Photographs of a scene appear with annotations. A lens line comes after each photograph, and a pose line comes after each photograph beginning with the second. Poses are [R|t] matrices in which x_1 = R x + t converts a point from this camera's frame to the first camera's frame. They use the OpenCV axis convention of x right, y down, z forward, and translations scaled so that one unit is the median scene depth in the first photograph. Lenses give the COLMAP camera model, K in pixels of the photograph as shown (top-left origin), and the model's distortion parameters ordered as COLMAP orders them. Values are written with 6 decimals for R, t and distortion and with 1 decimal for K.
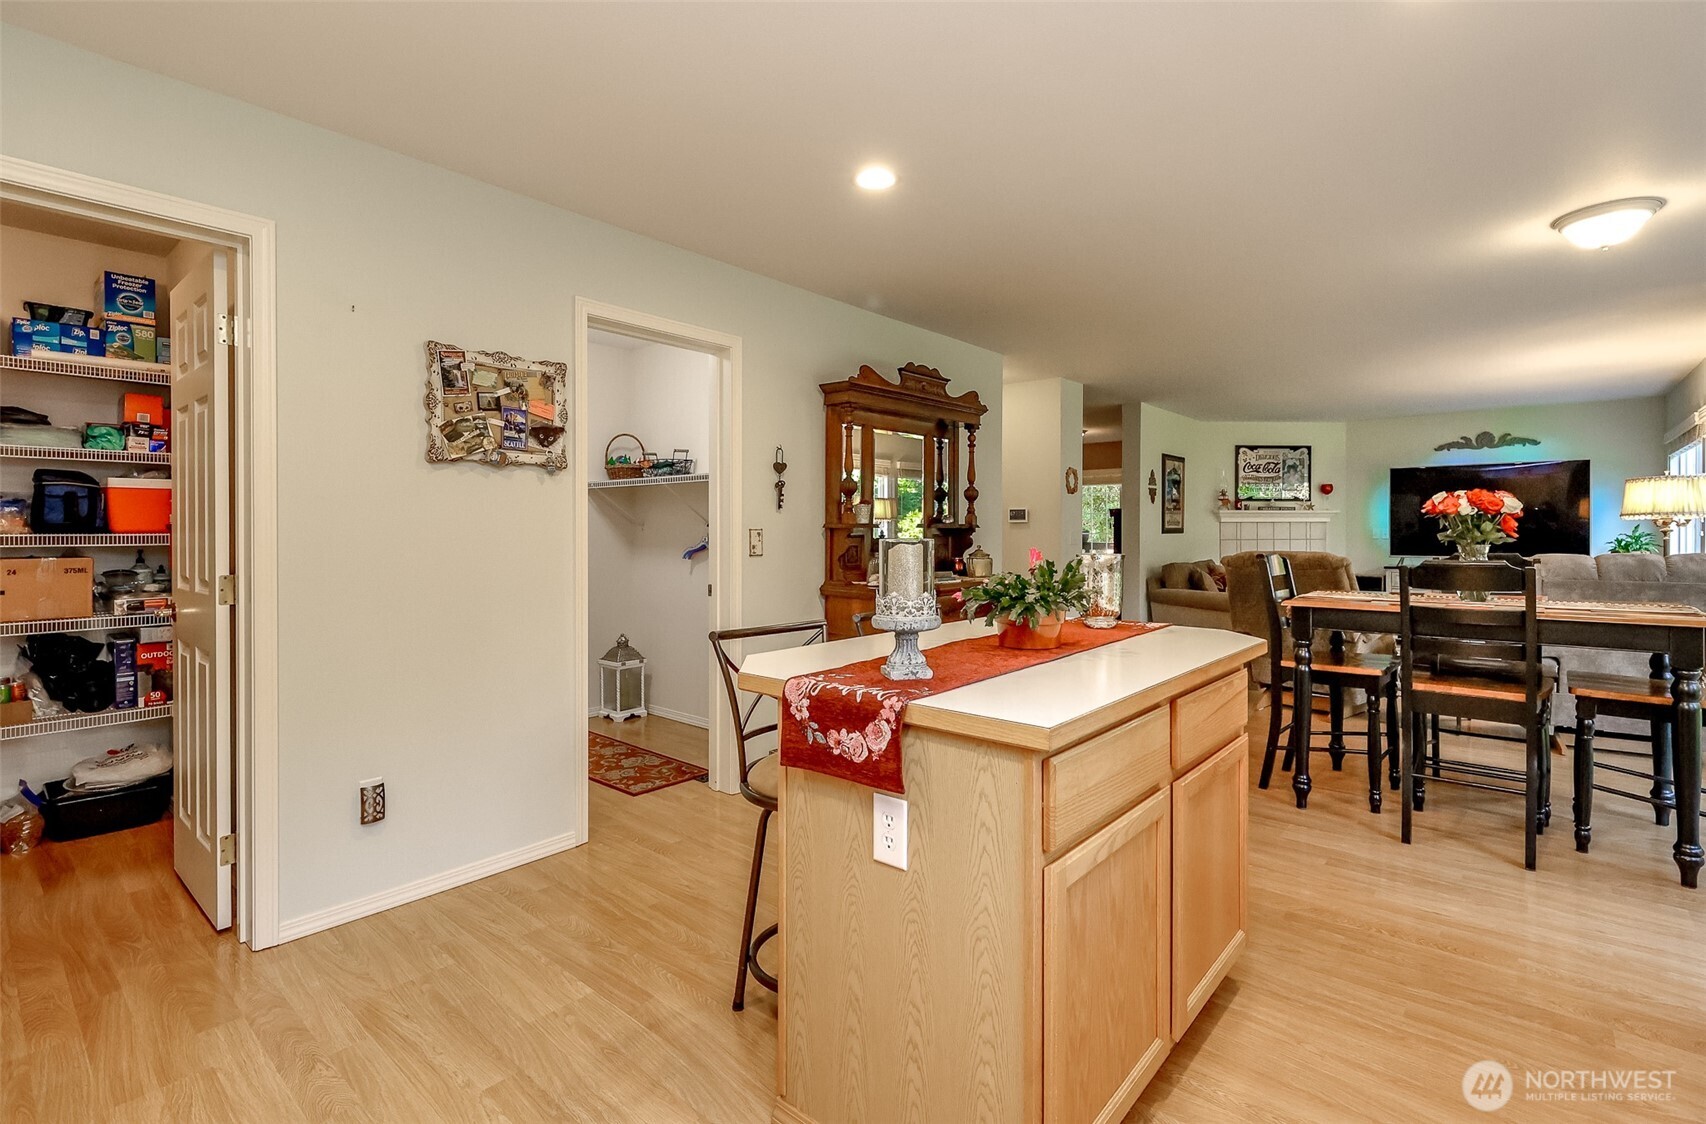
lens RADIAL K [[786.1, 0, 886.5], [0, 786.1, 536.1], [0, 0, 1]] dist [0.012851, 0.000182]
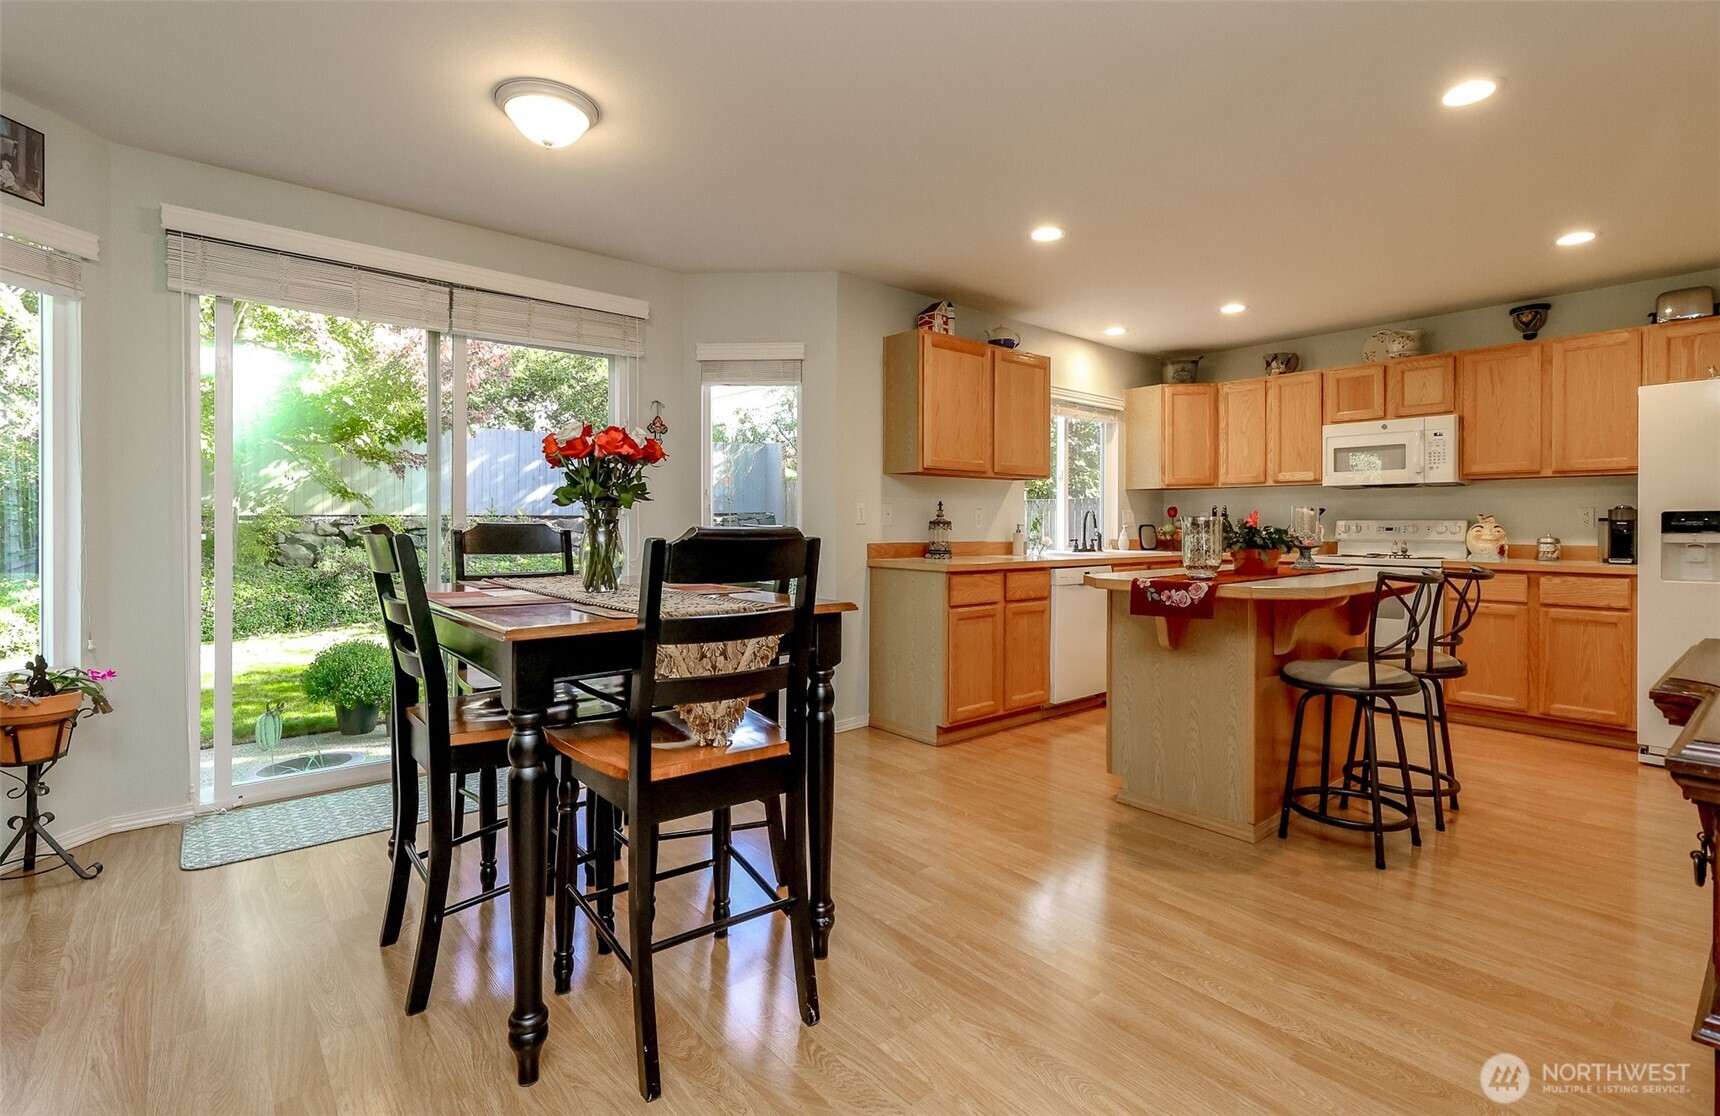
lens RADIAL K [[783.5, 0, 871.4], [0, 783.5, 528.2], [0, 0, 1]] dist [0.004009, -0.000237]
pose [[-0.984912, -0.002636, 0.173036, 0.463069], [-0.001188, 0.999963, 0.008472, 0.025329], [-0.173052, 0.008138, -0.984879, 1.868174]]
